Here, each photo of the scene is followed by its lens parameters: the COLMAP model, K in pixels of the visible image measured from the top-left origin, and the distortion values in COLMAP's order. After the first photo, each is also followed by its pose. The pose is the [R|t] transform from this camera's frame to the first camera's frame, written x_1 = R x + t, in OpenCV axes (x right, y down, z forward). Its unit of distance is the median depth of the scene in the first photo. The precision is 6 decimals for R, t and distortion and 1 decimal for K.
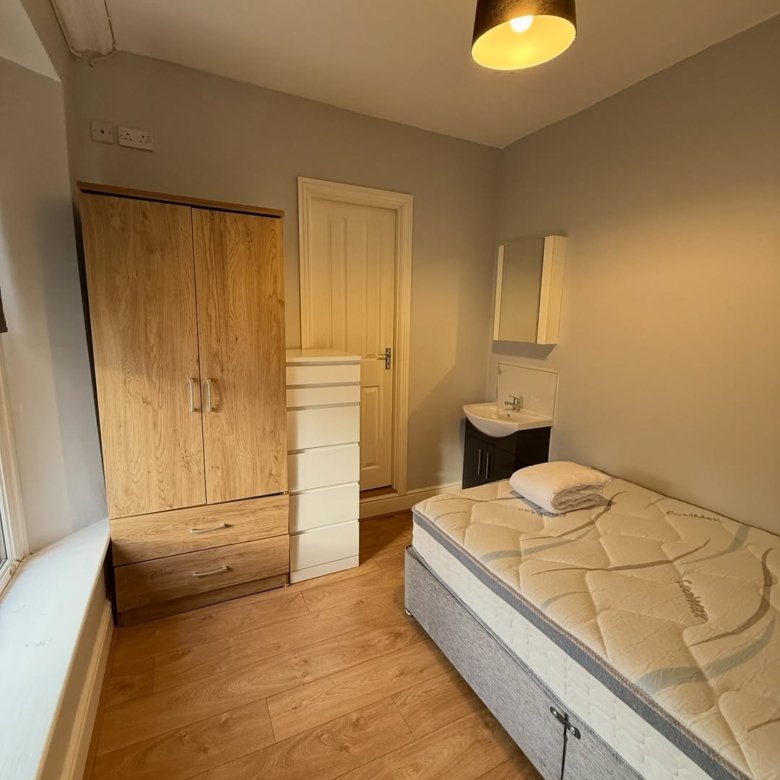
lens RADIAL K [[415.9, 0, 389.7], [0, 415.9, 387.1], [0, 0, 1]] dist [-0.000996, 0.000495]
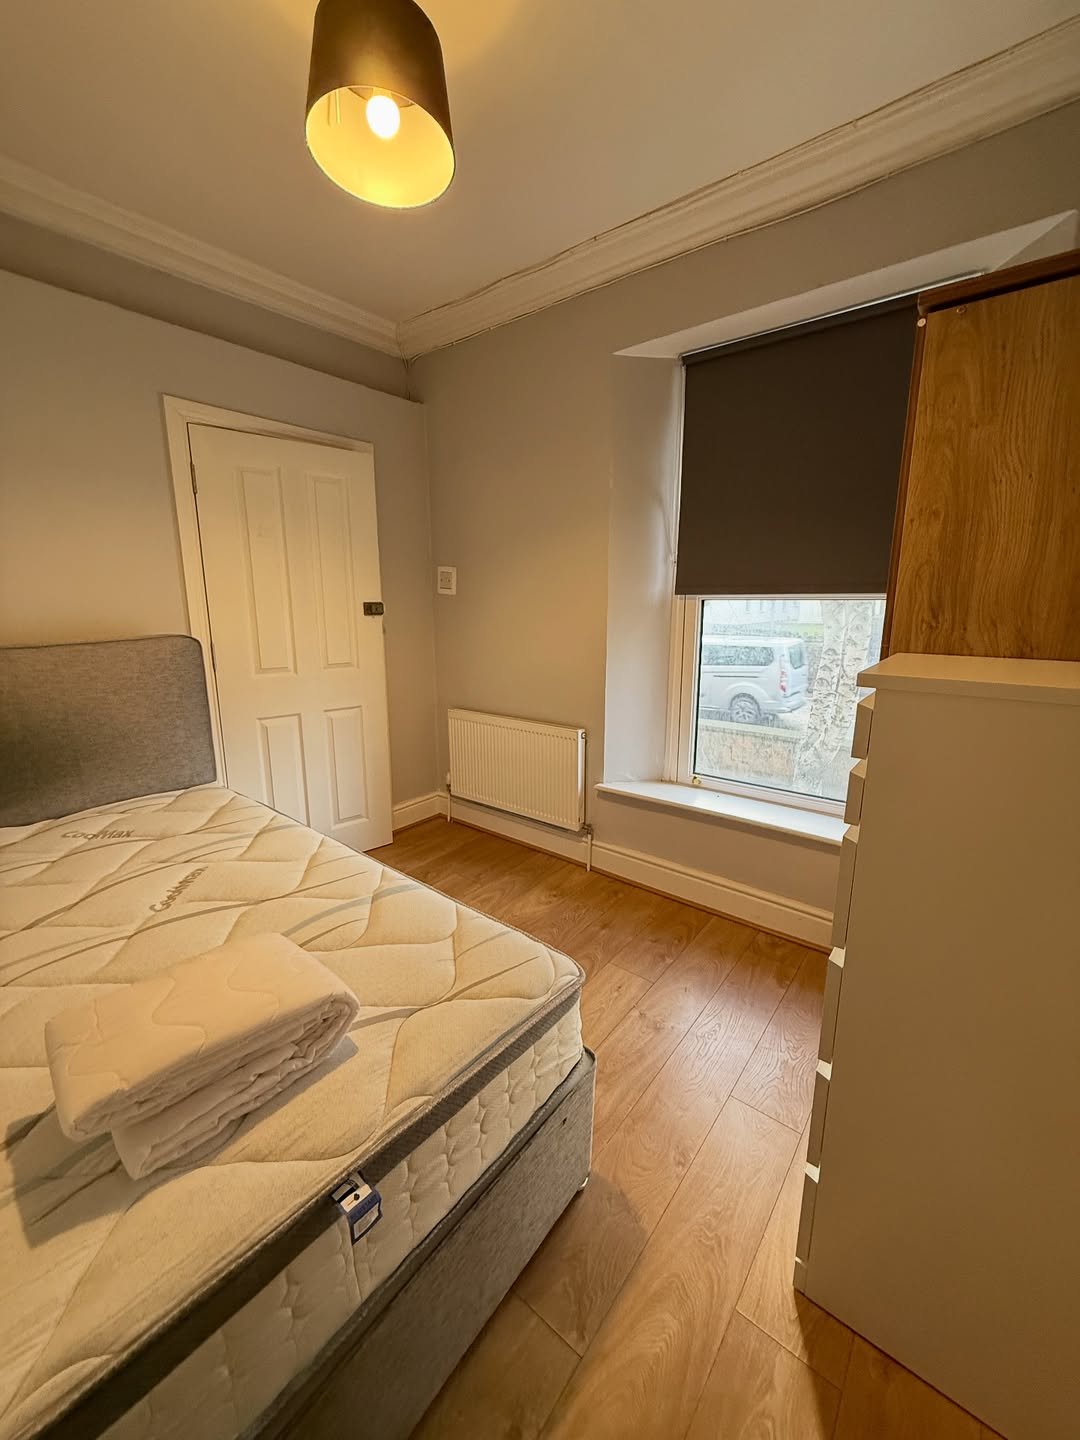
lens RADIAL K [[576.1, 0, 543.2], [0, 576.1, 719.9], [0, 0, 1]] dist [-0.000641, 0.000472]
pose [[-0.905986, 0.072707, -0.417016, 0.343344], [-0.084799, 0.933997, 0.347071, -0.189235], [0.414726, 0.349804, -0.840023, 1.439413]]
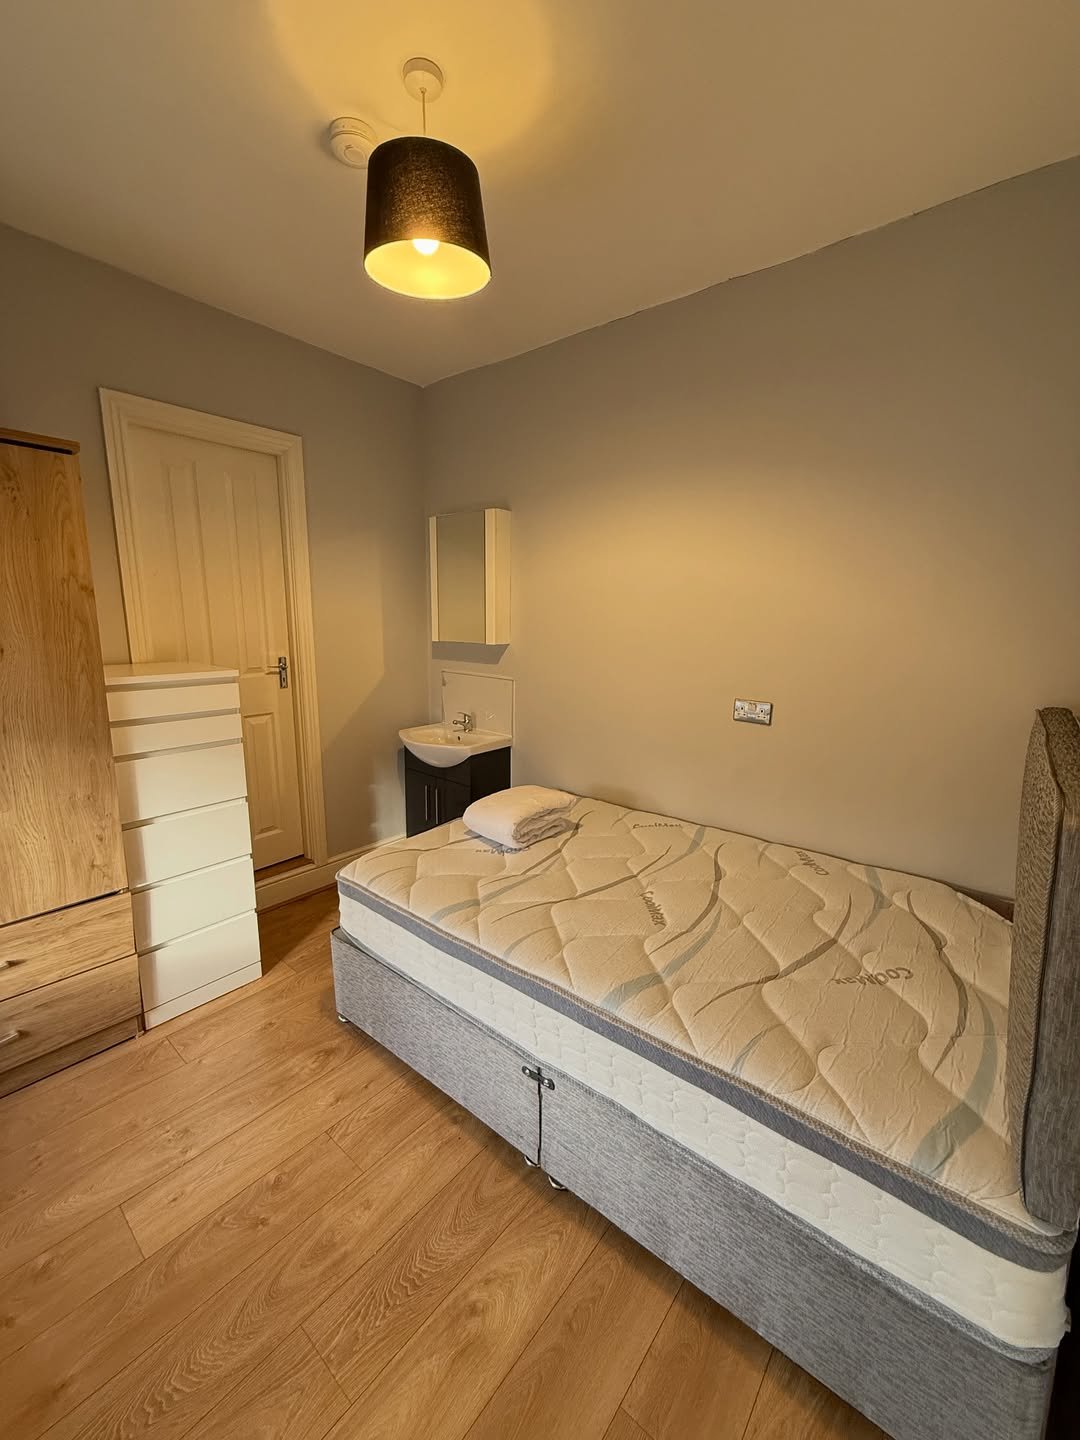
lens RADIAL K [[576.1, 0, 540.3], [0, 576.1, 715.8], [0, 0, 1]] dist [-0.000641, 0.000472]
pose [[0.915097, -0.079032, 0.395413, 0.005451], [0.073166, 0.996871, 0.029919, 0.009111], [-0.396540, 0.001552, 0.918016, -0.067775]]
